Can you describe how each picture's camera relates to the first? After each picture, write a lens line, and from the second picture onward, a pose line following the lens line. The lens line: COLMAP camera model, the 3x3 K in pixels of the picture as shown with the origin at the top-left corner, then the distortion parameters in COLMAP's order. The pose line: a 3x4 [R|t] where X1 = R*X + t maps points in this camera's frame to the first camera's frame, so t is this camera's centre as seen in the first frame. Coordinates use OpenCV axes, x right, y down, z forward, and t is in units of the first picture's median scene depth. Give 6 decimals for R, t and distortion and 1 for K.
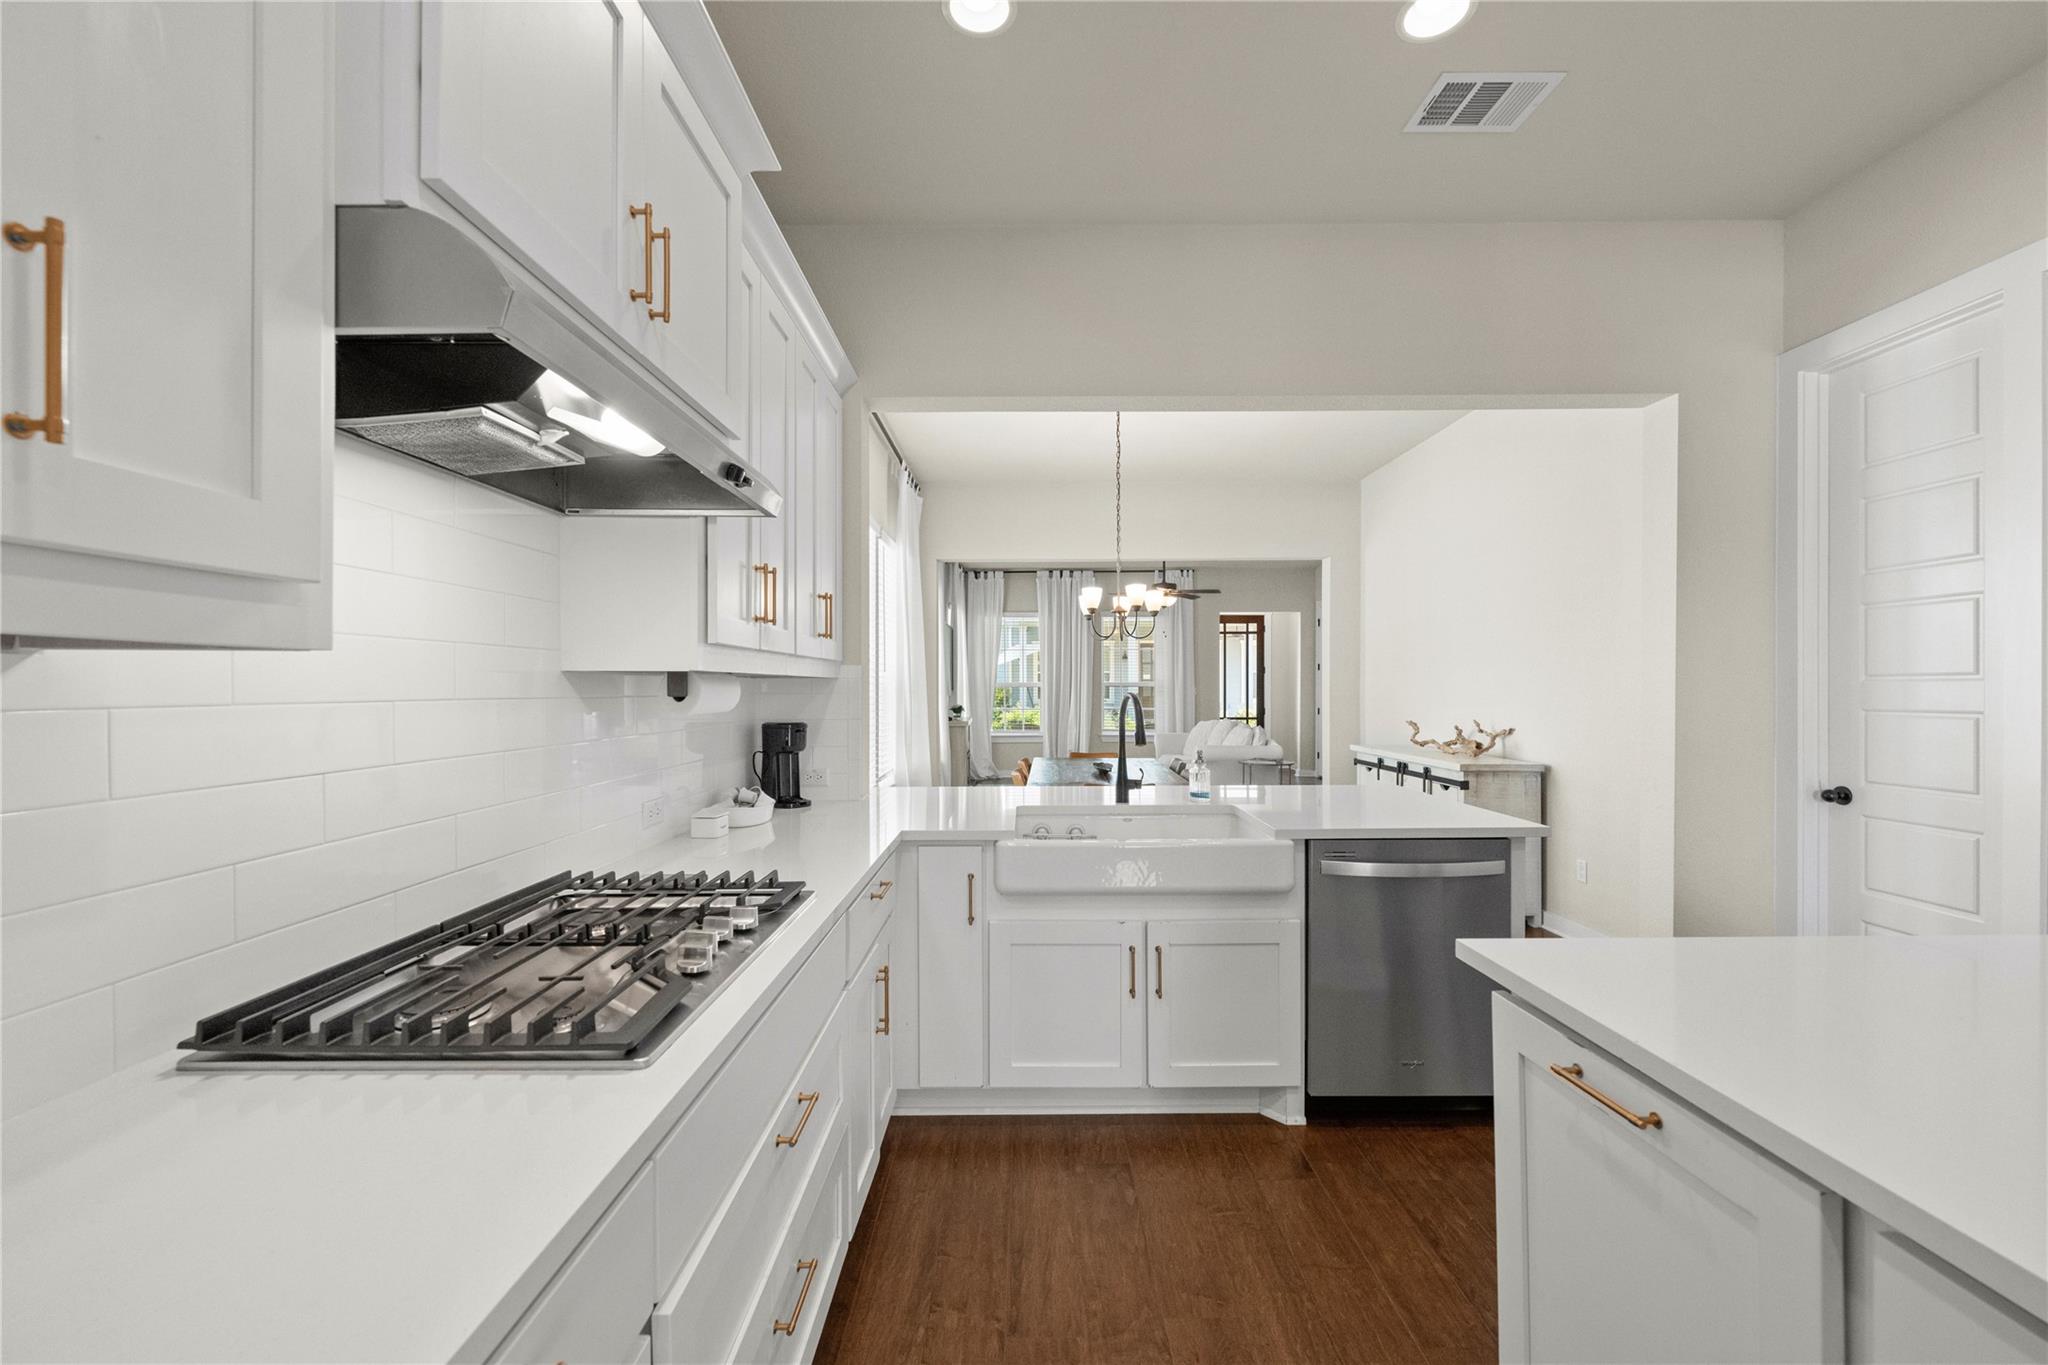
lens RADIAL K [[809.3, 0, 1035.4], [0, 809.3, 686.7], [0, 0, 1]] dist [-0.001825, 0.000522]
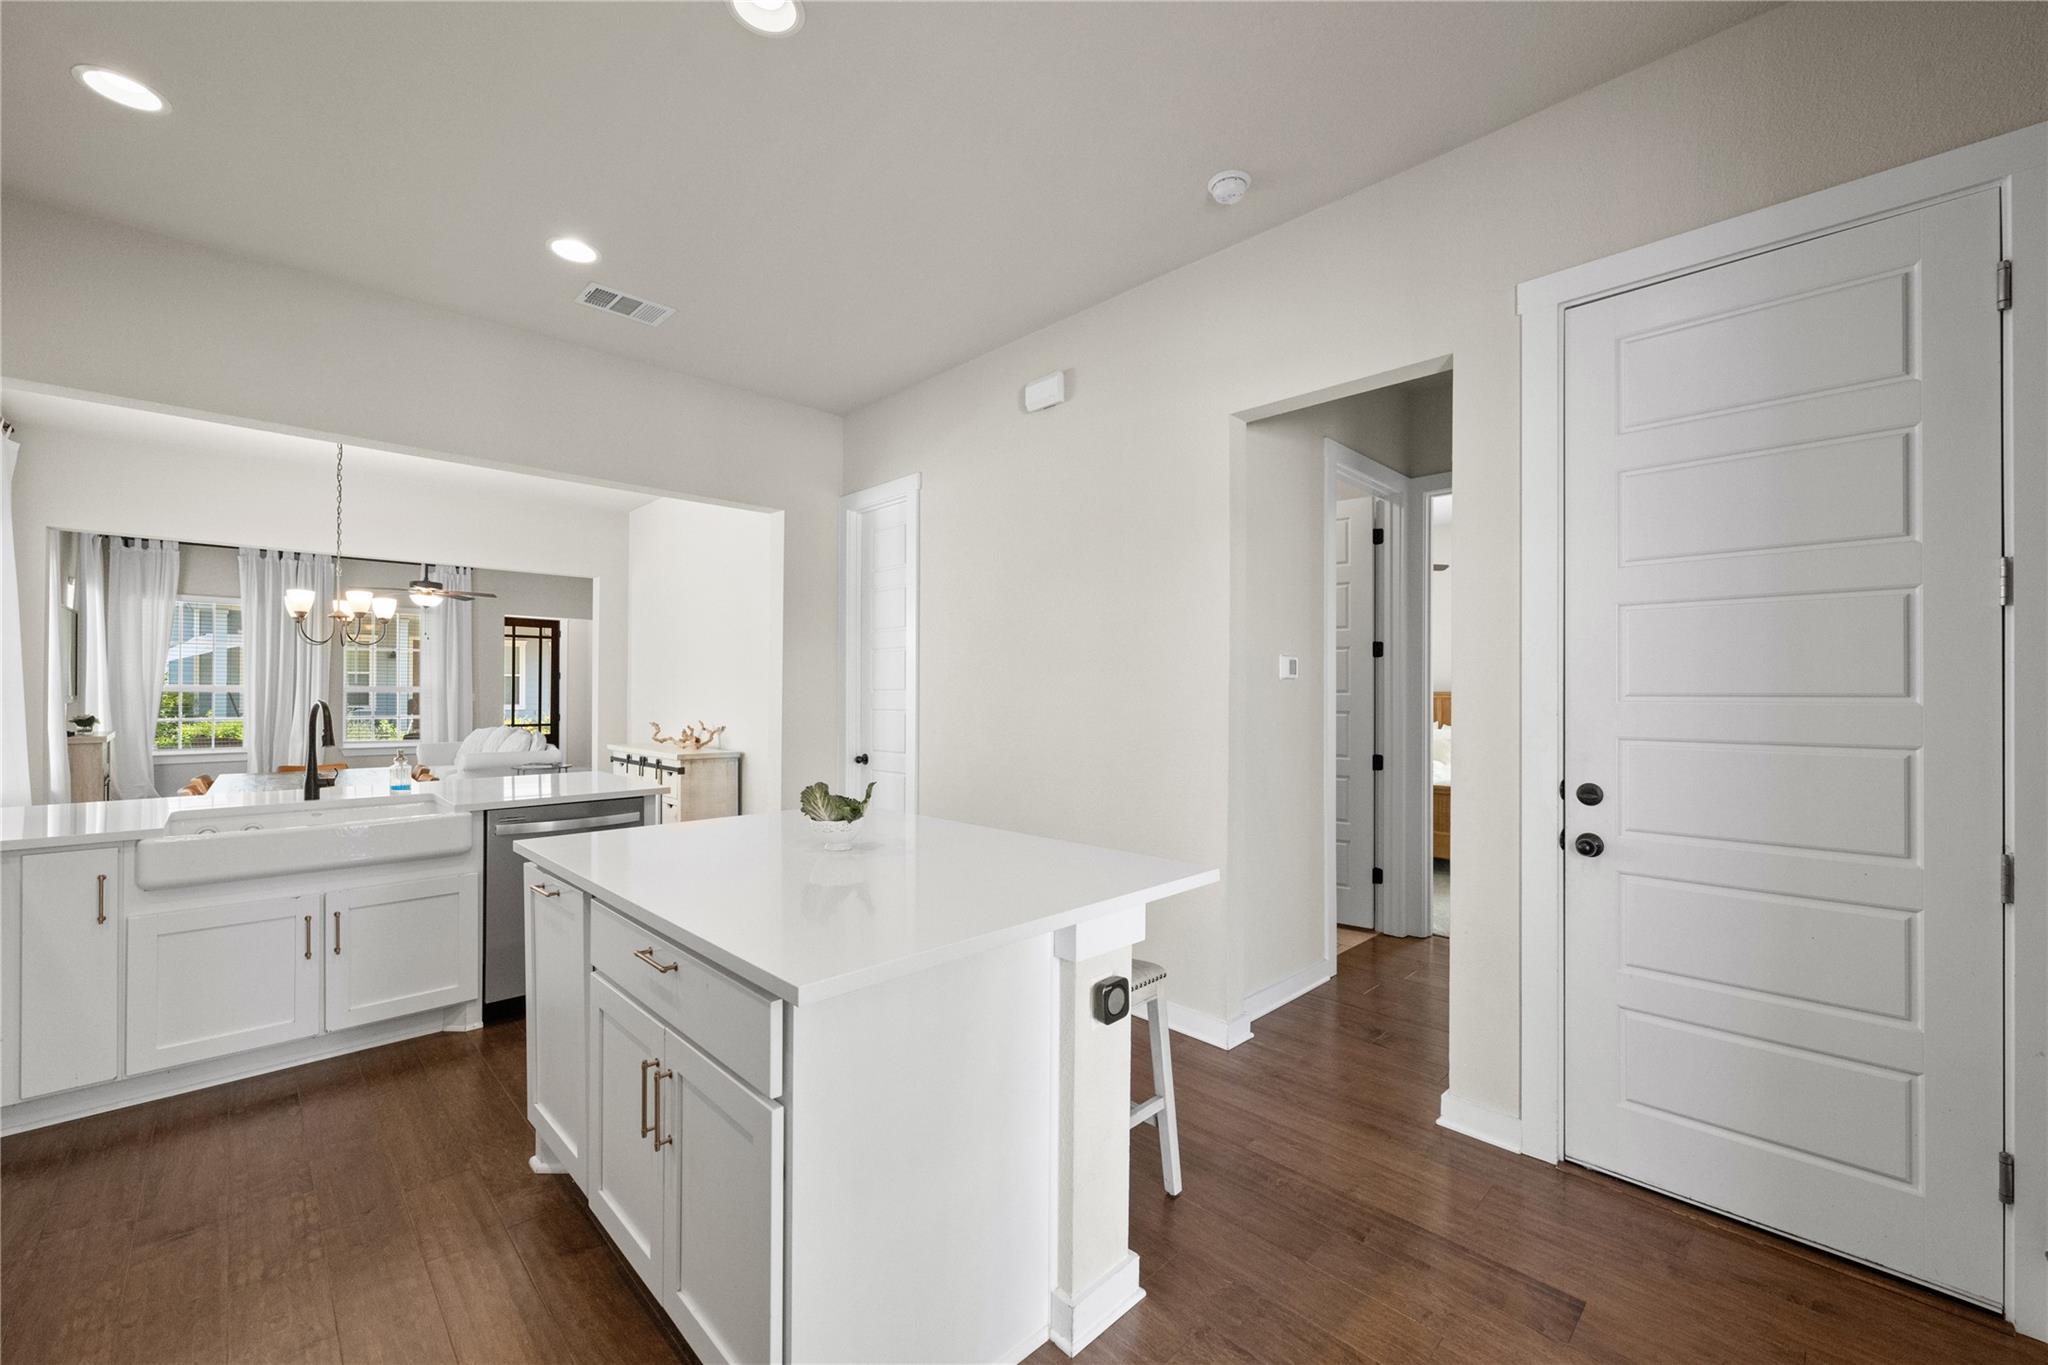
lens RADIAL K [[809.3, 0, 1030.1], [0, 809.3, 687.8], [0, 0, 1]] dist [-0.001825, 0.000522]
pose [[0.720251, 0.009042, 0.693655, 0.029583], [-0.005271, 0.999958, -0.007561, -0.003985], [-0.693694, 0.001789, 0.720268, -0.298571]]
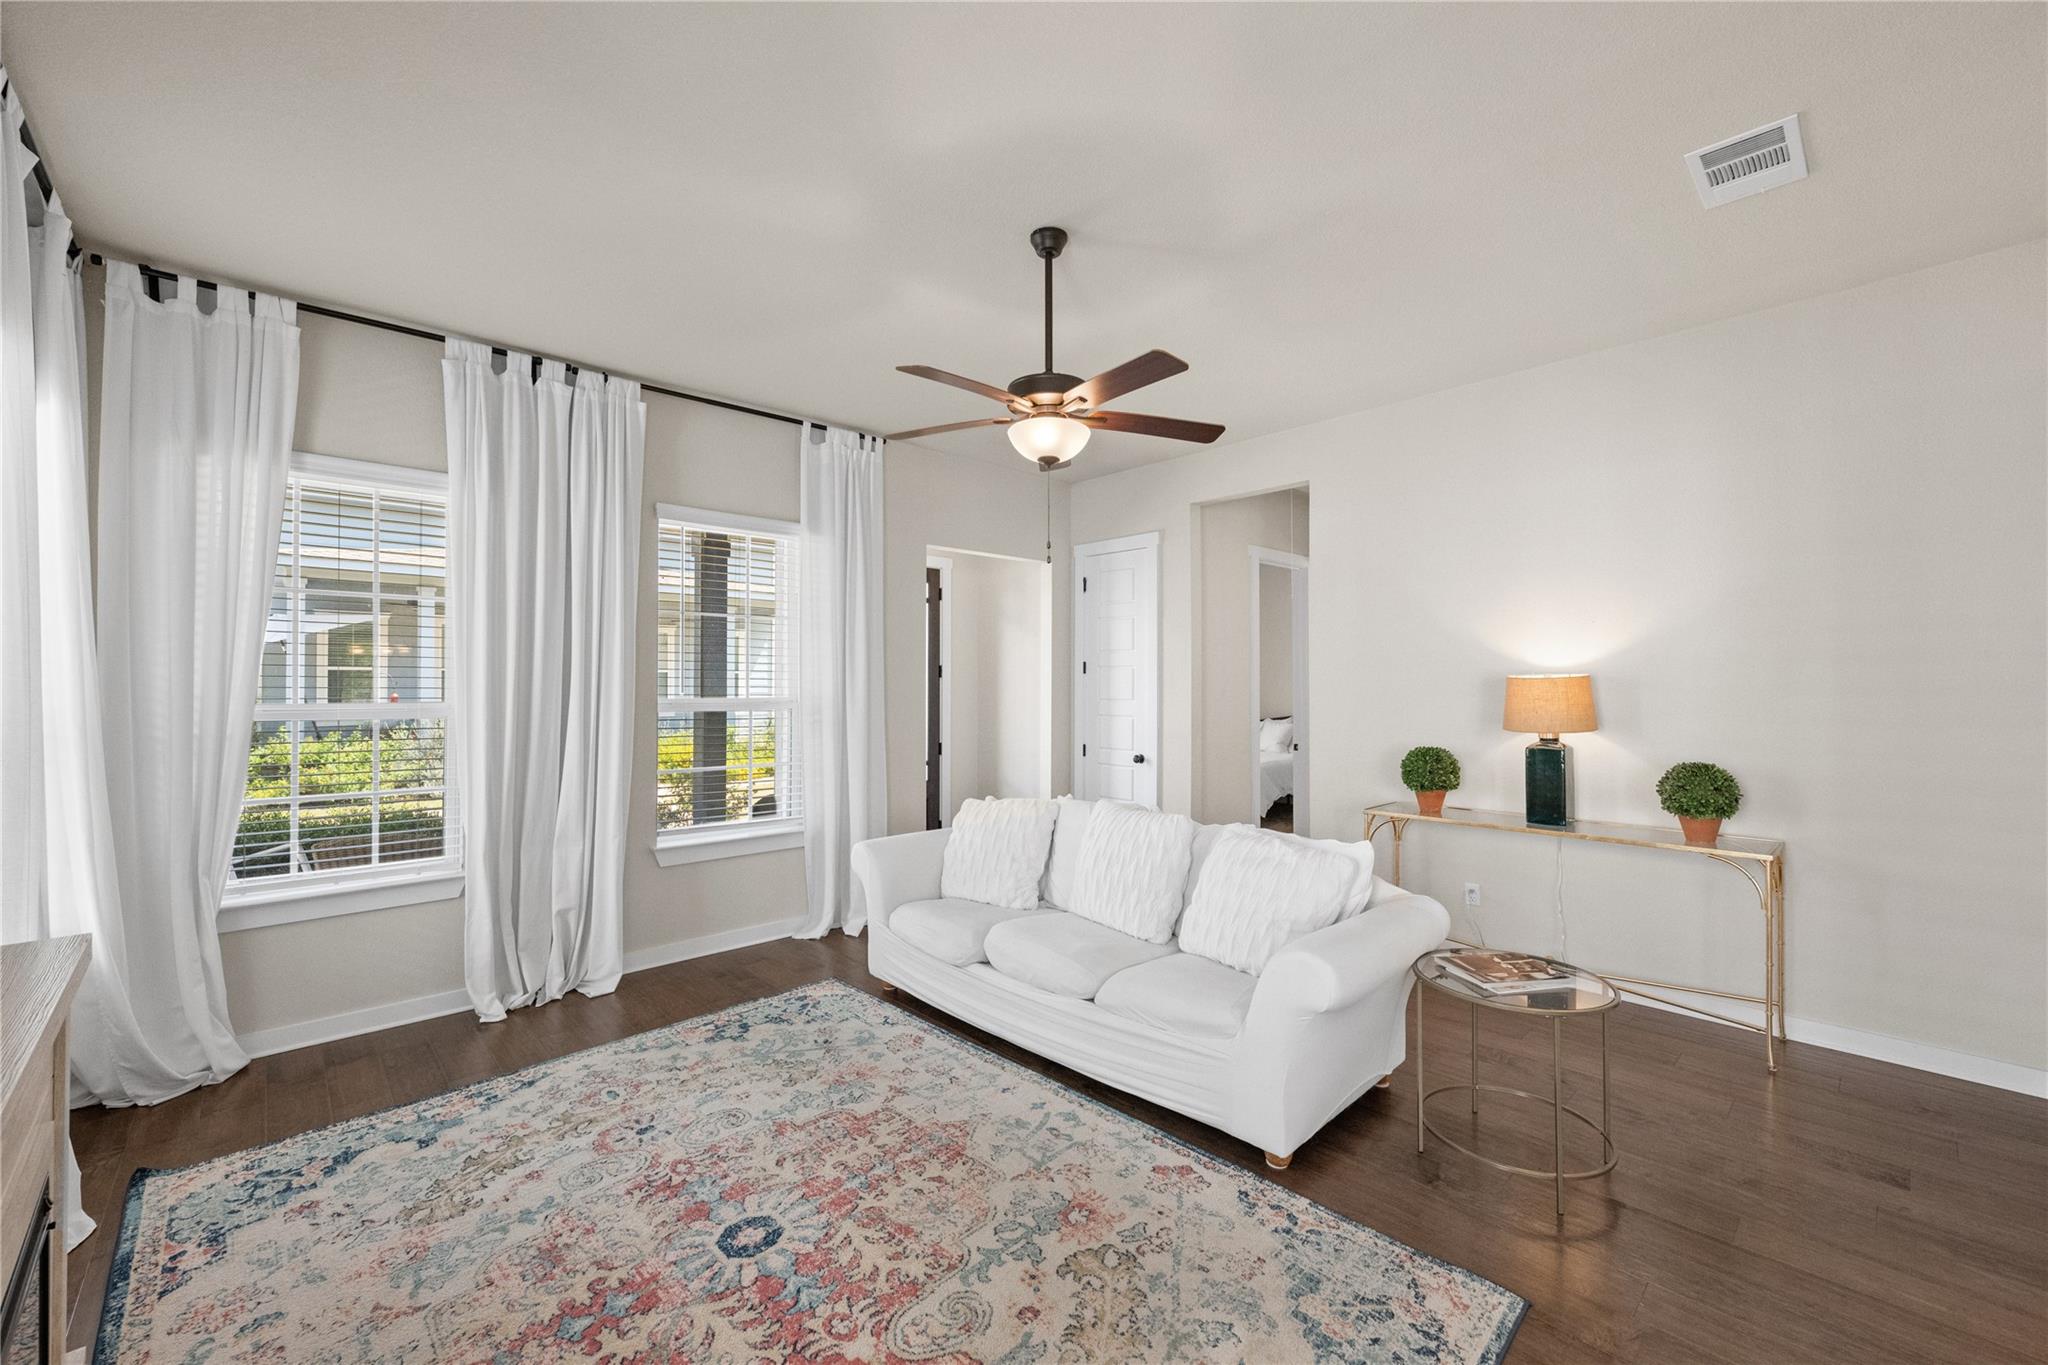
lens RADIAL K [[809.3, 0, 1010.3], [0, 809.3, 681.5], [0, 0, 1]] dist [-0.001825, 0.000522]
pose [[0.749446, 0.007217, 0.662027, -0.091411], [-0.004135, 0.999972, -0.006221, -0.032275], [-0.662053, 0.001925, 0.749455, 1.503678]]
